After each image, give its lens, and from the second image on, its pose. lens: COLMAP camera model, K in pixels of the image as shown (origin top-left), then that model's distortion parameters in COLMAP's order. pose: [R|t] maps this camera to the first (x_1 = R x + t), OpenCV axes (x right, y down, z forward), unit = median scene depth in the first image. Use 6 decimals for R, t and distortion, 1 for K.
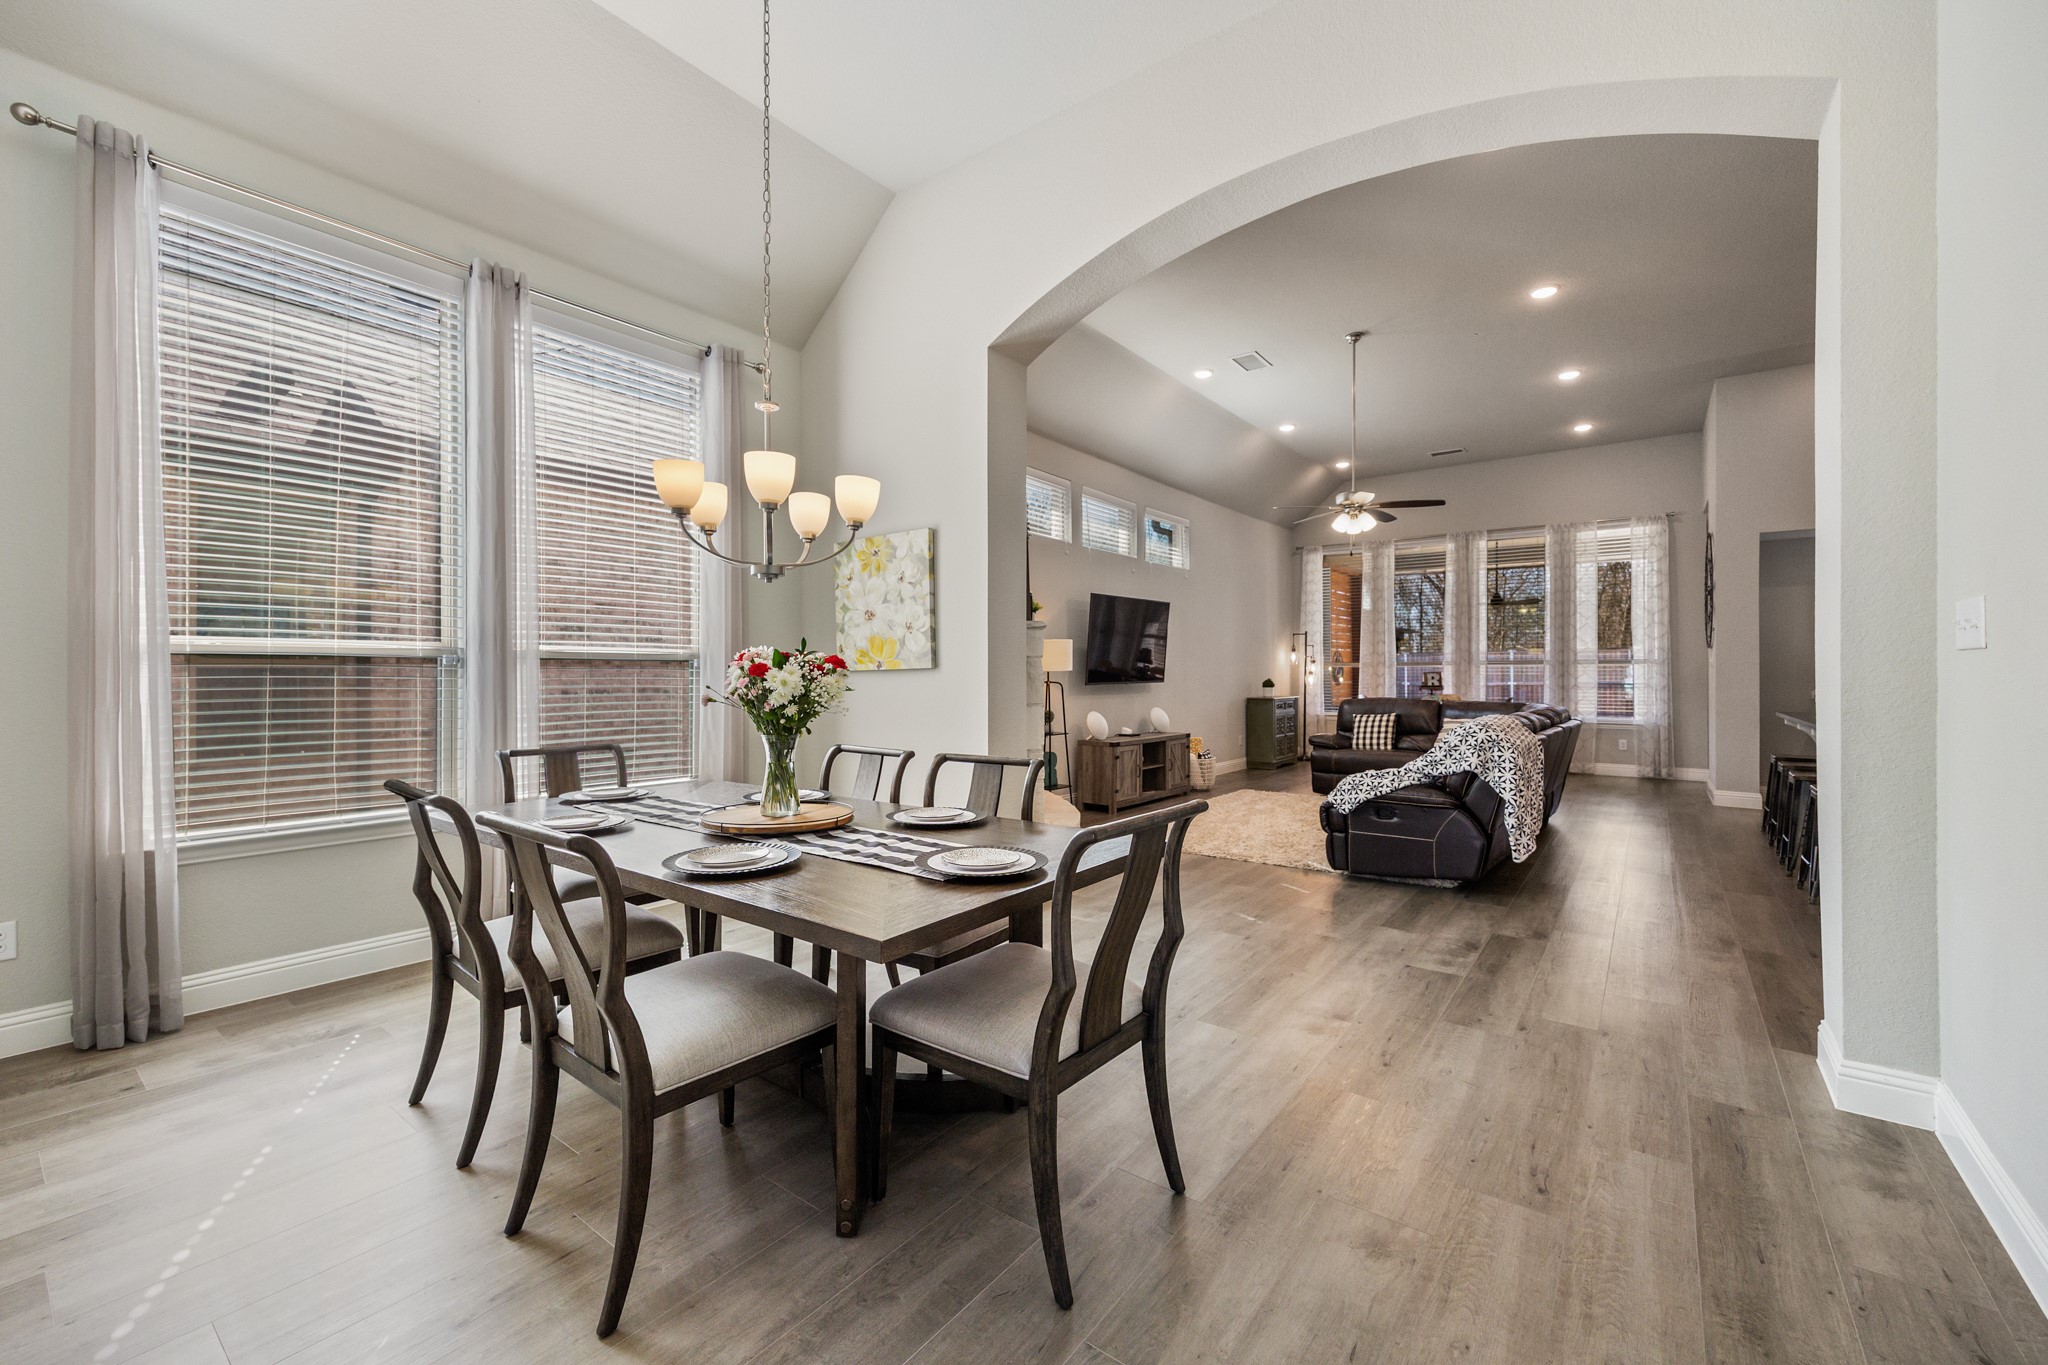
lens RADIAL K [[812.3, 0, 1034.5], [0, 812.3, 677.0], [0, 0, 1]] dist [0.008904, -0.000103]
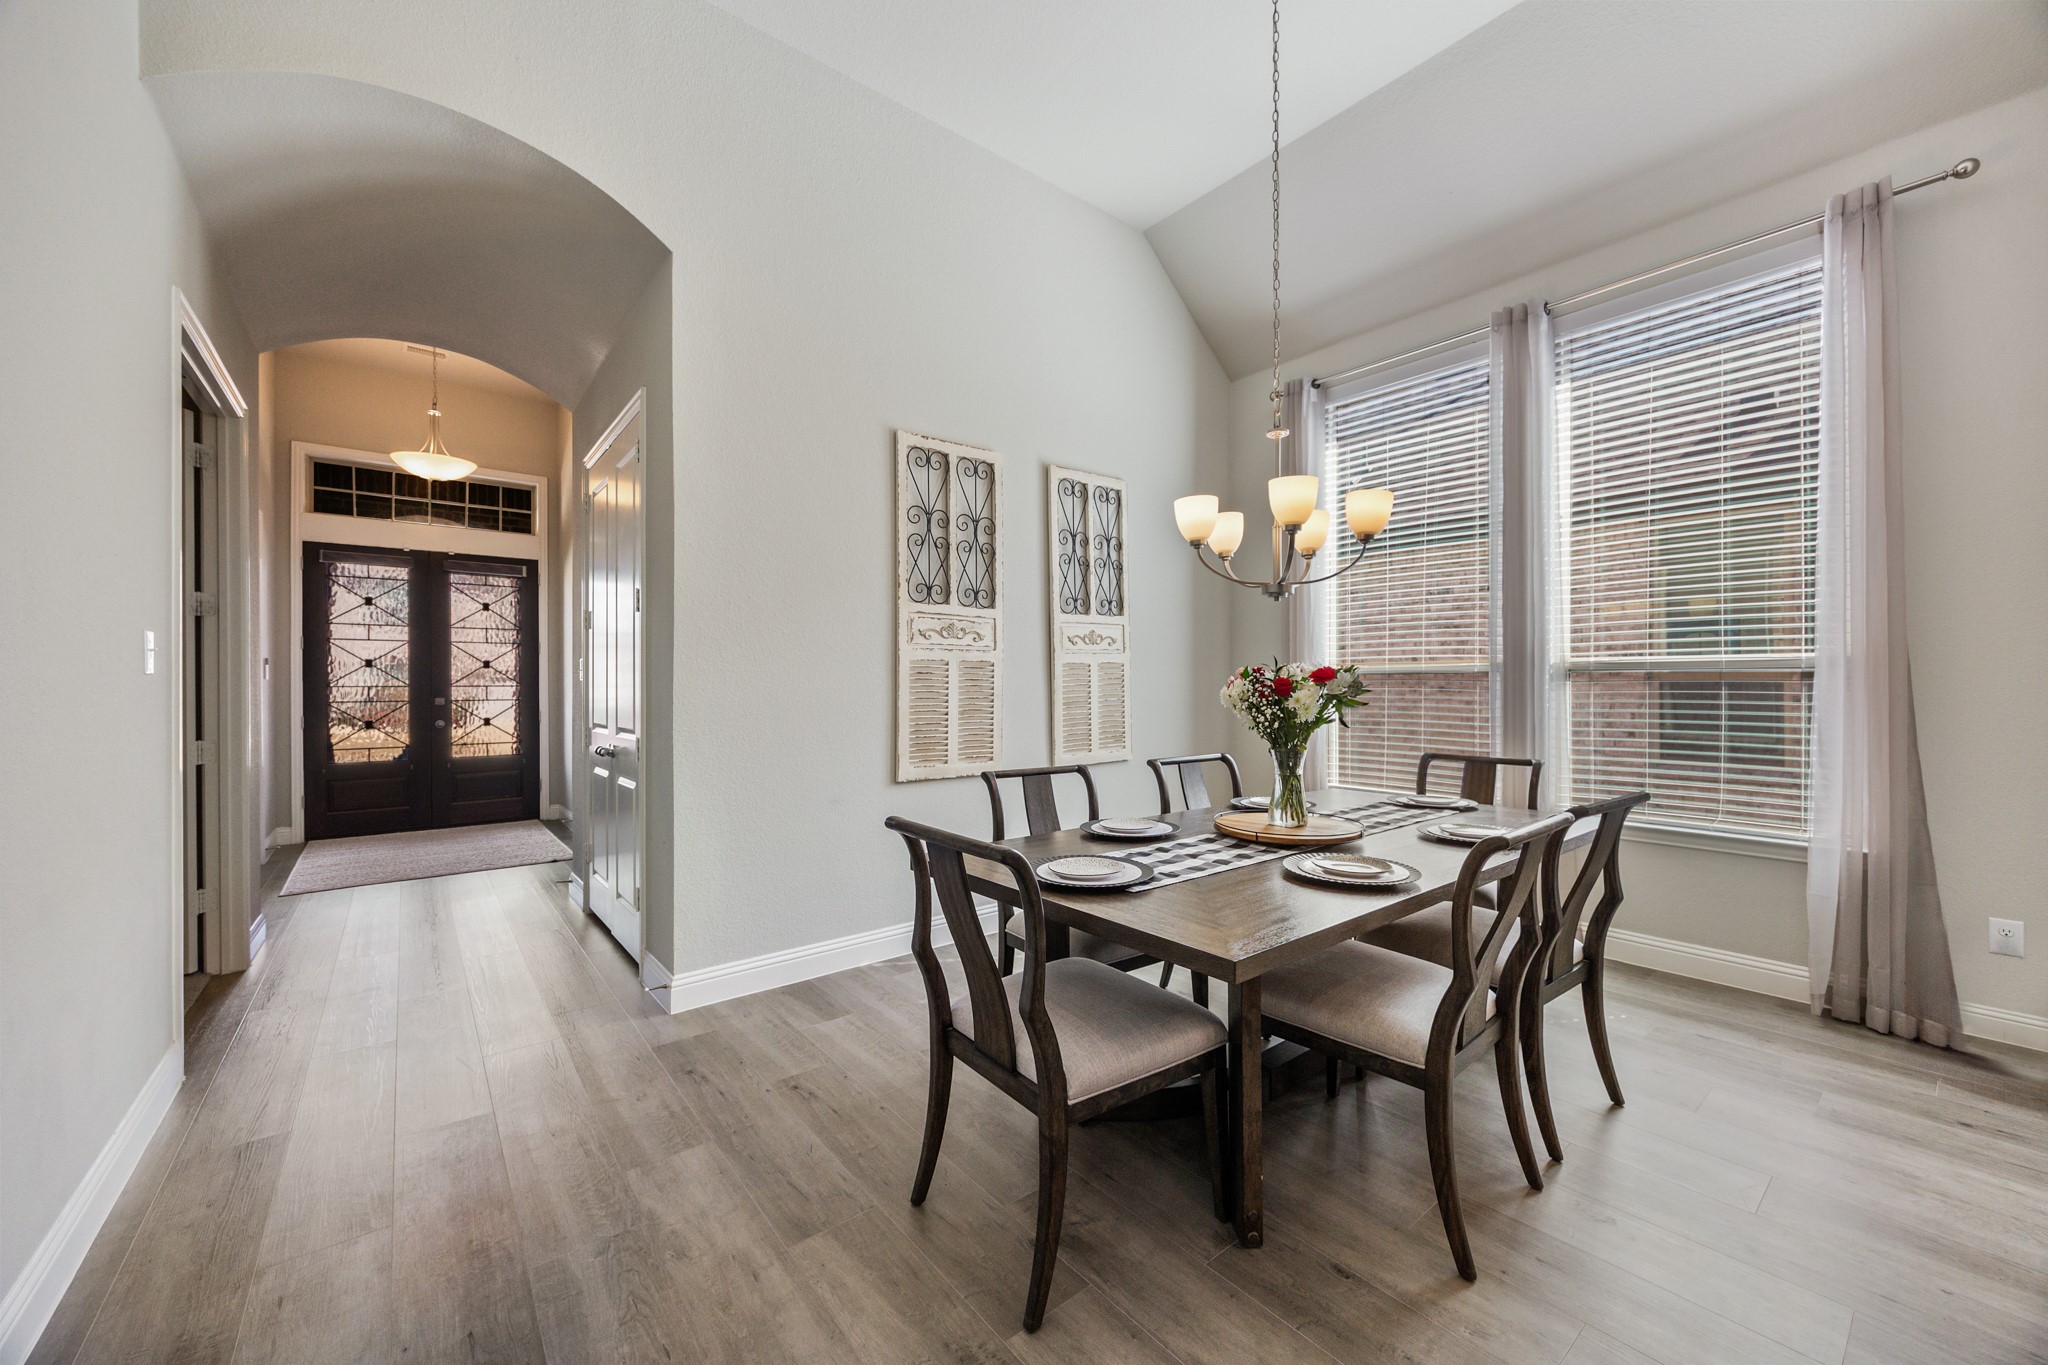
lens RADIAL K [[812.3, 0, 1034.5], [0, 812.3, 677.0], [0, 0, 1]] dist [0.008904, -0.000103]
pose [[-0.258840, -0.005609, -0.965904, 0.212761], [0.000705, 0.999982, -0.005996, -0.003415], [0.965920, -0.002233, -0.258832, 0.268013]]
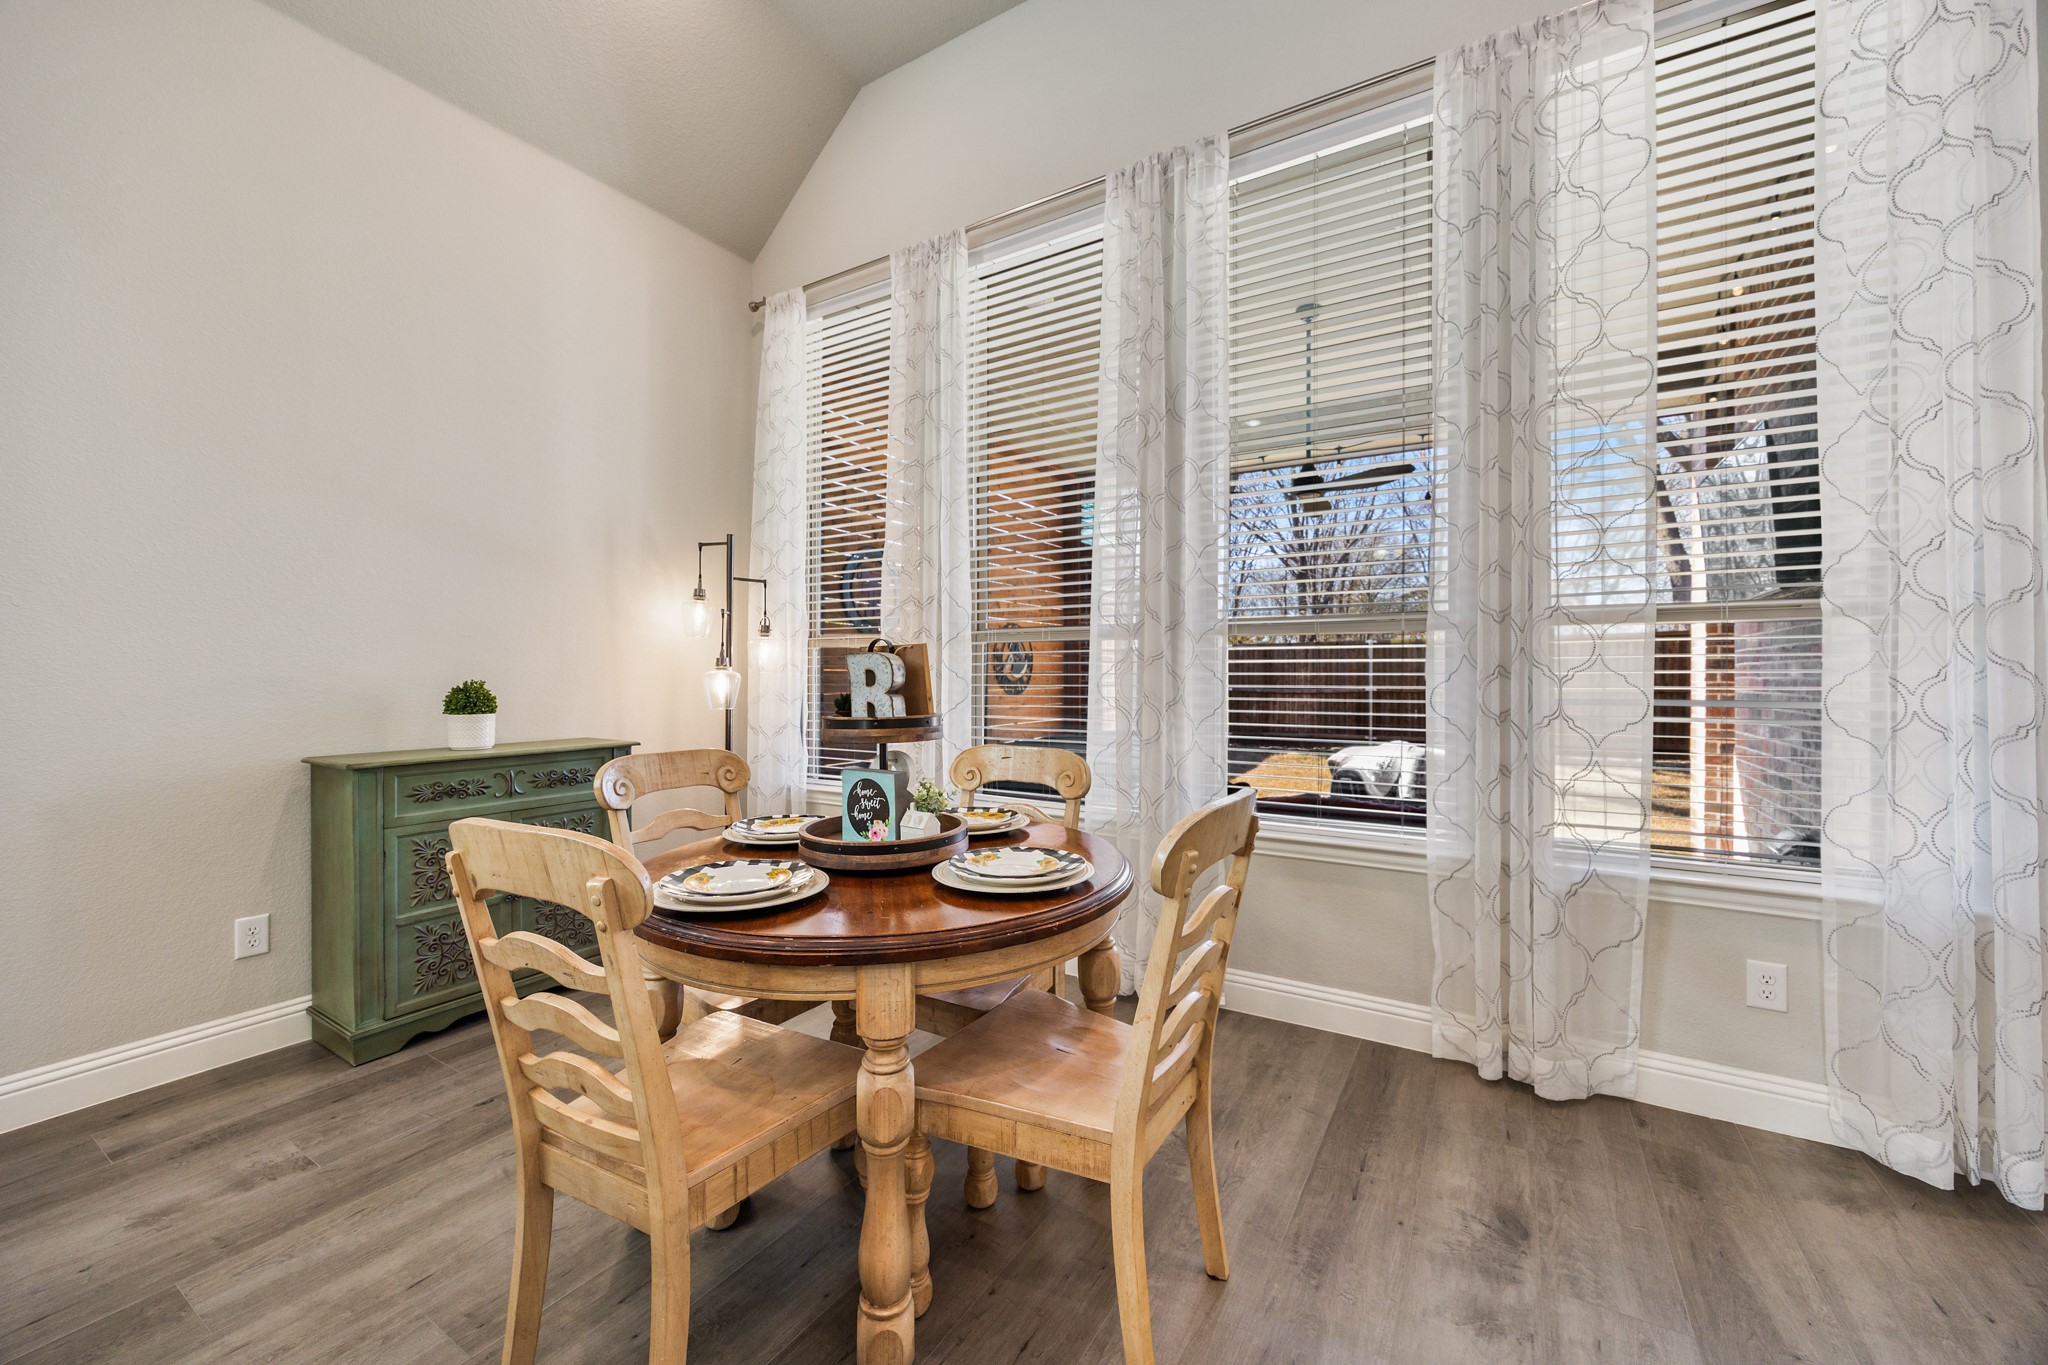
lens RADIAL K [[786.8, 0, 1024.0], [0, 786.8, 682.5], [0, 0, 1]] dist [-0.002114, -0.000261]
pose [[0.995172, 0.002776, 0.098109, 0.554107], [-0.002928, 0.999995, 0.001405, 0.002072], [-0.098105, -0.001686, 0.995175, 0.894763]]
